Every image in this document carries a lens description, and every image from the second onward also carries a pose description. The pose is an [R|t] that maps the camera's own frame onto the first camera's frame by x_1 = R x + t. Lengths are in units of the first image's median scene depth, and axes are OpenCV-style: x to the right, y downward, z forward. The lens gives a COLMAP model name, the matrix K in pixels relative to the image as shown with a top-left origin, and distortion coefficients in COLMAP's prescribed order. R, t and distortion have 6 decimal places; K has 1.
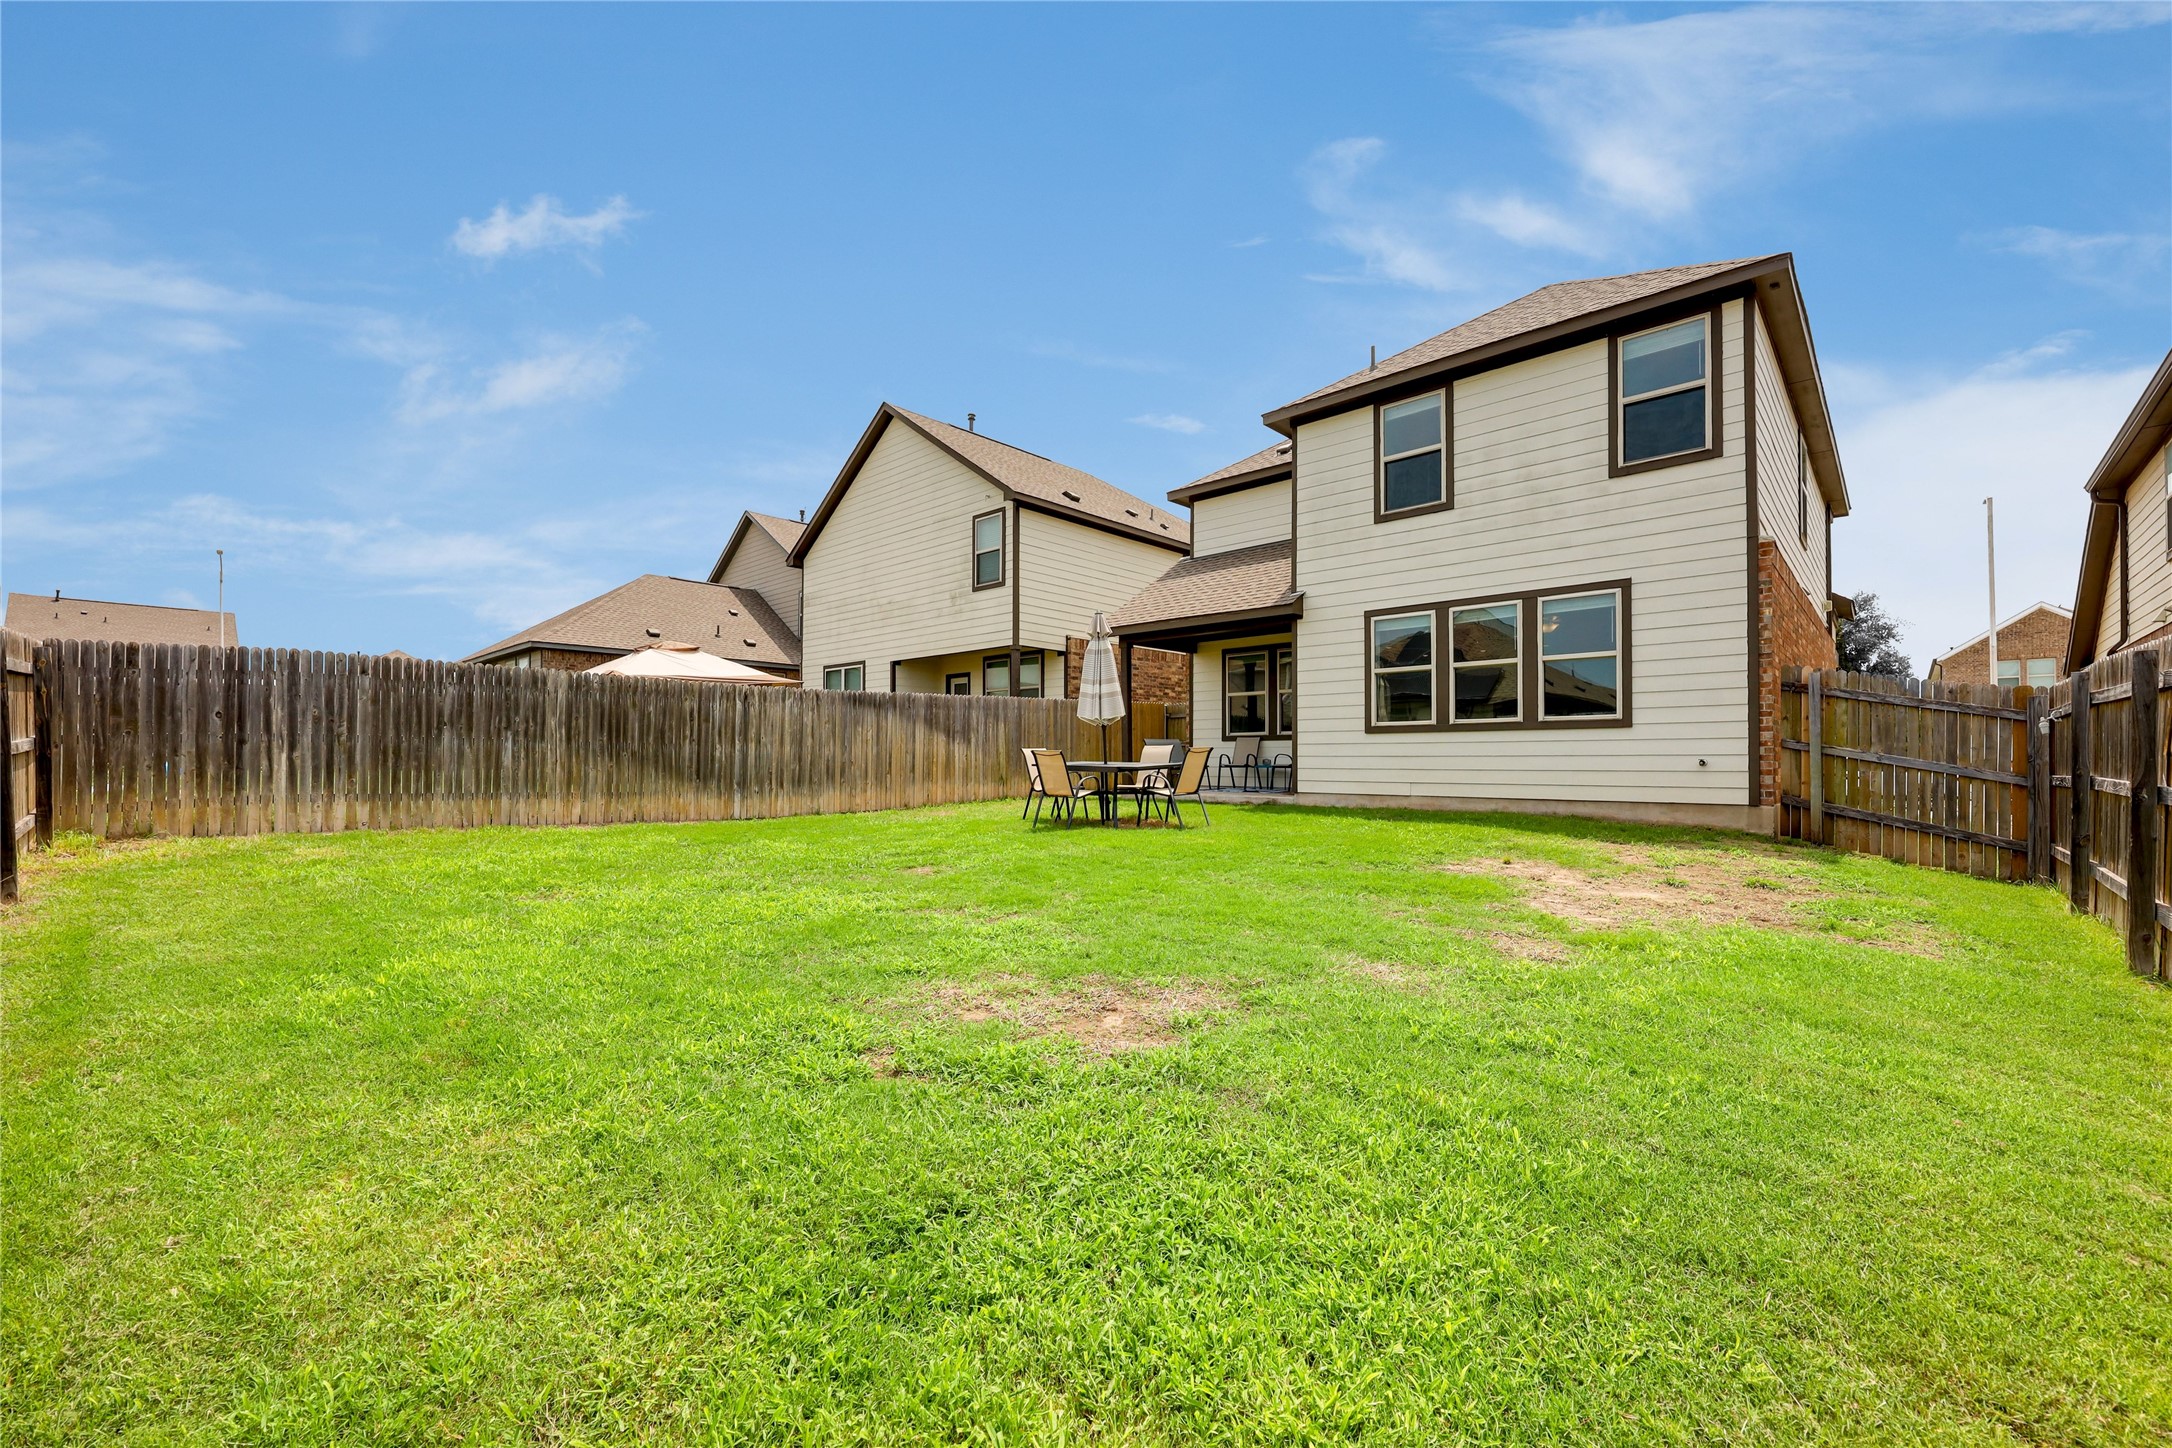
lens RADIAL K [[901.1, 0, 1072.7], [0, 901.1, 734.3], [0, 0, 1]] dist [-0.000163, -0.000035]
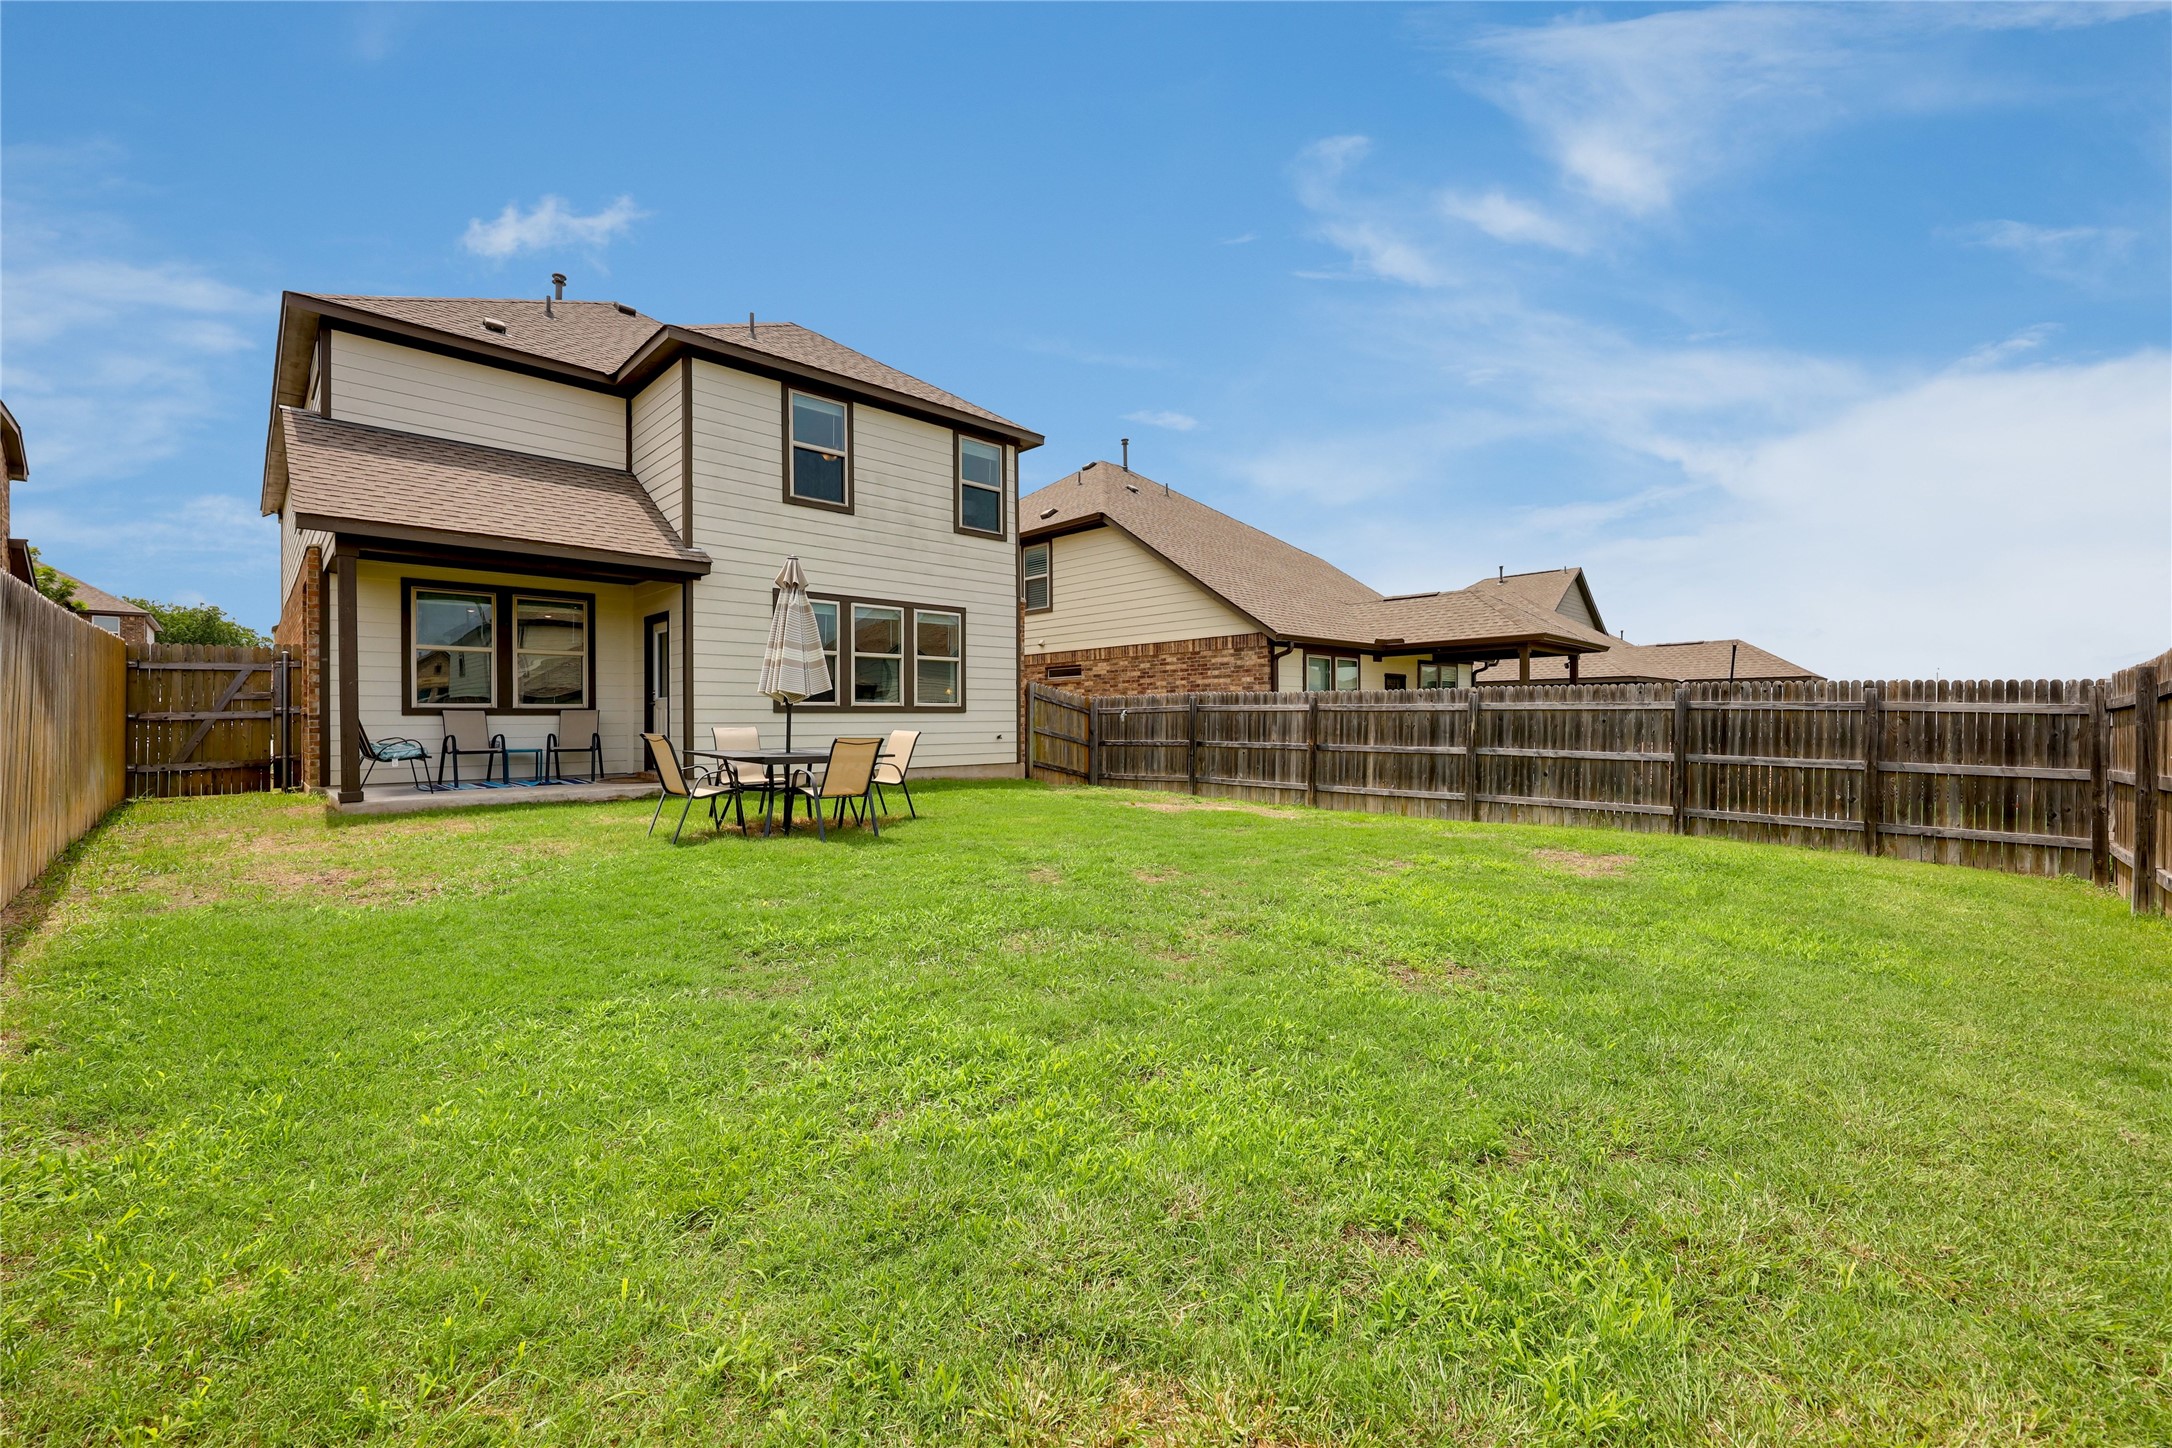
lens RADIAL K [[875.0, 0, 1082.4], [0, 875.0, 719.9], [0, 0, 1]] dist [-0.000458, -0.000070]
pose [[0.041977, 0.006186, 0.999099, -0.660539], [-0.020865, 0.999768, -0.005314, 0.006007], [-0.998901, -0.020623, 0.042097, 0.662937]]
